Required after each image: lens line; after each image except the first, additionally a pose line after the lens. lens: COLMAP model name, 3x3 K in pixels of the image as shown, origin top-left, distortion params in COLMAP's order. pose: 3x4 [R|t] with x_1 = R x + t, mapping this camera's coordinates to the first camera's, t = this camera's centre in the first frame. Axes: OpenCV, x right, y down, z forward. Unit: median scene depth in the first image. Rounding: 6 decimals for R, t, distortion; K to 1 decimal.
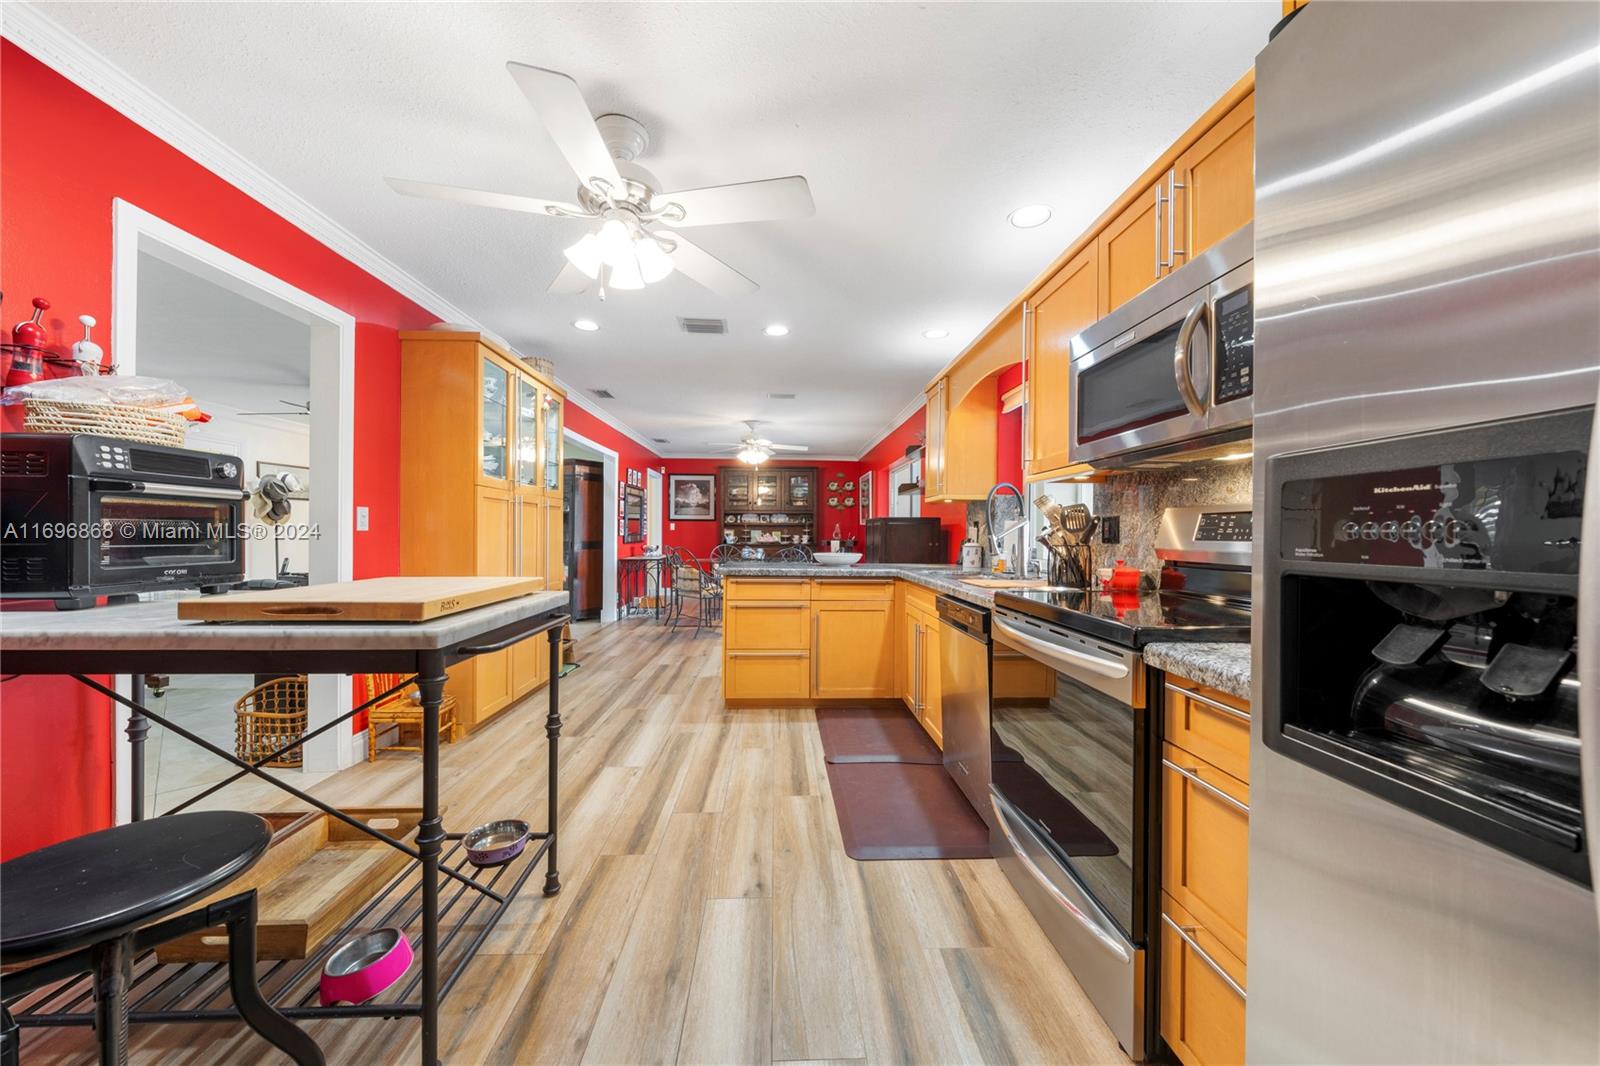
lens RADIAL K [[559.4, 0, 800.0], [0, 559.4, 533.0], [0, 0, 1]] dist [-0.000435, -0.000008]
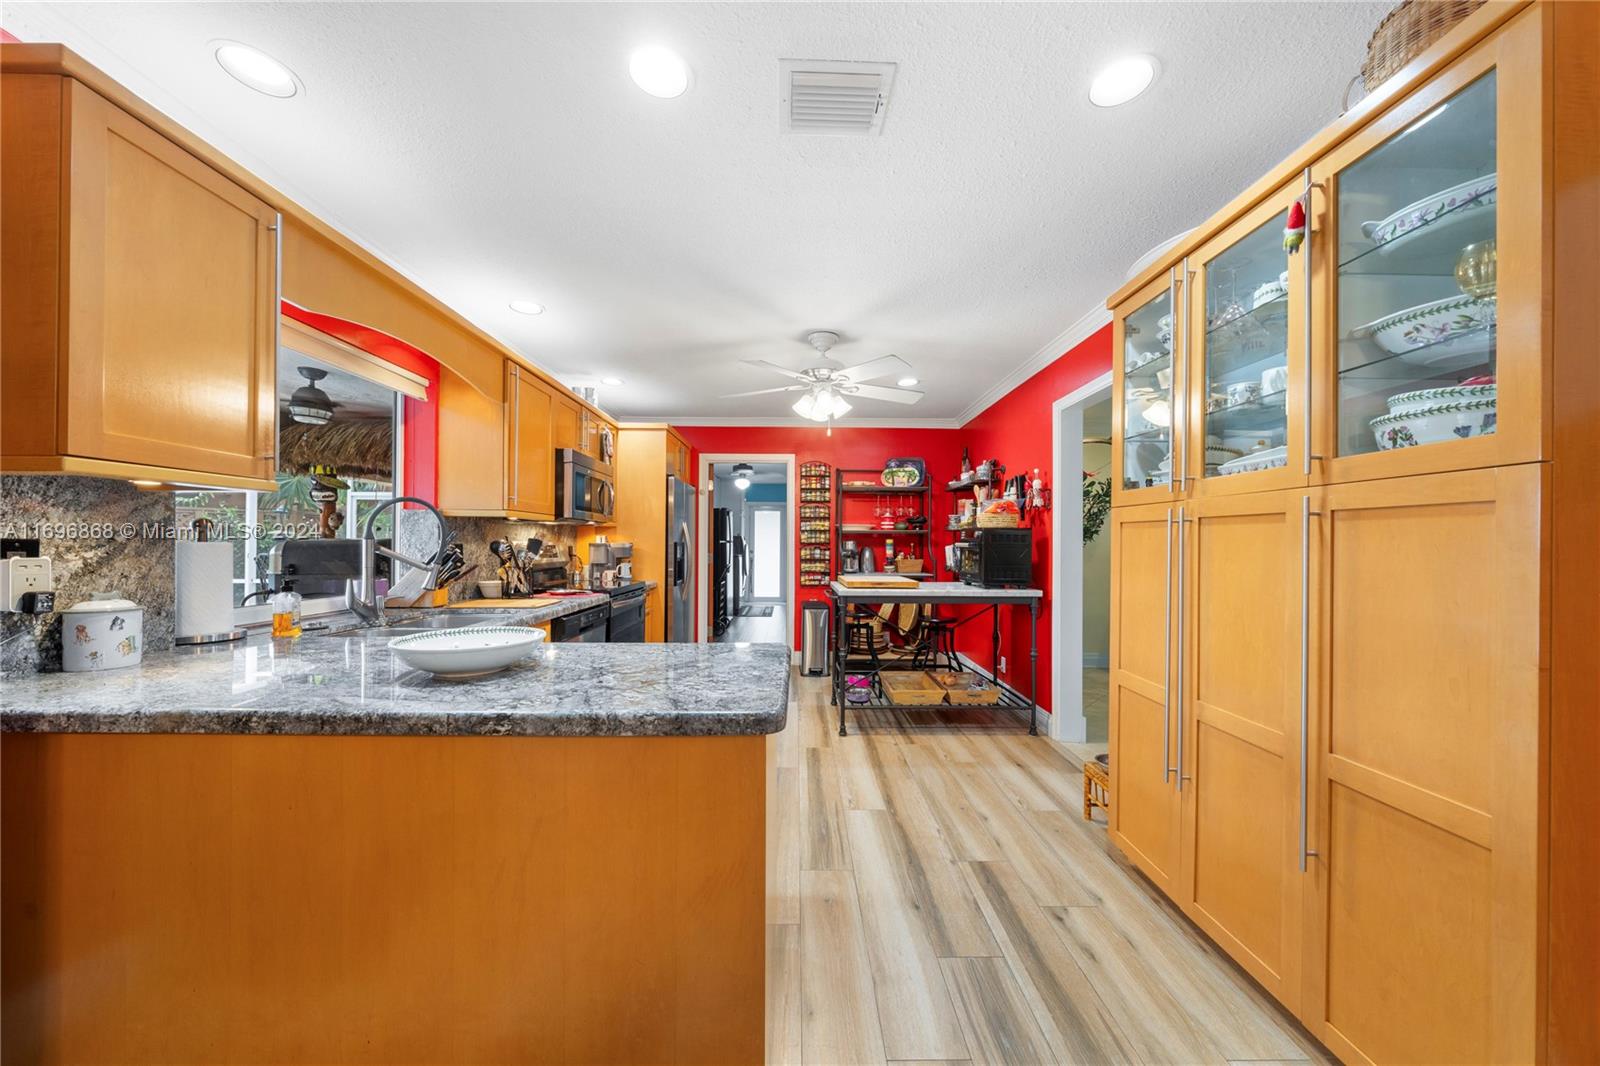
lens RADIAL K [[548.4, 0, 804.6], [0, 548.4, 544.9], [0, 0, 1]] dist [-0.001612, -0.000036]
pose [[-0.999486, -0.014068, 0.028819, -0.062324], [-0.014020, 0.999900, 0.001874, -0.009734], [-0.028843, 0.001469, -0.999583, 0.530194]]
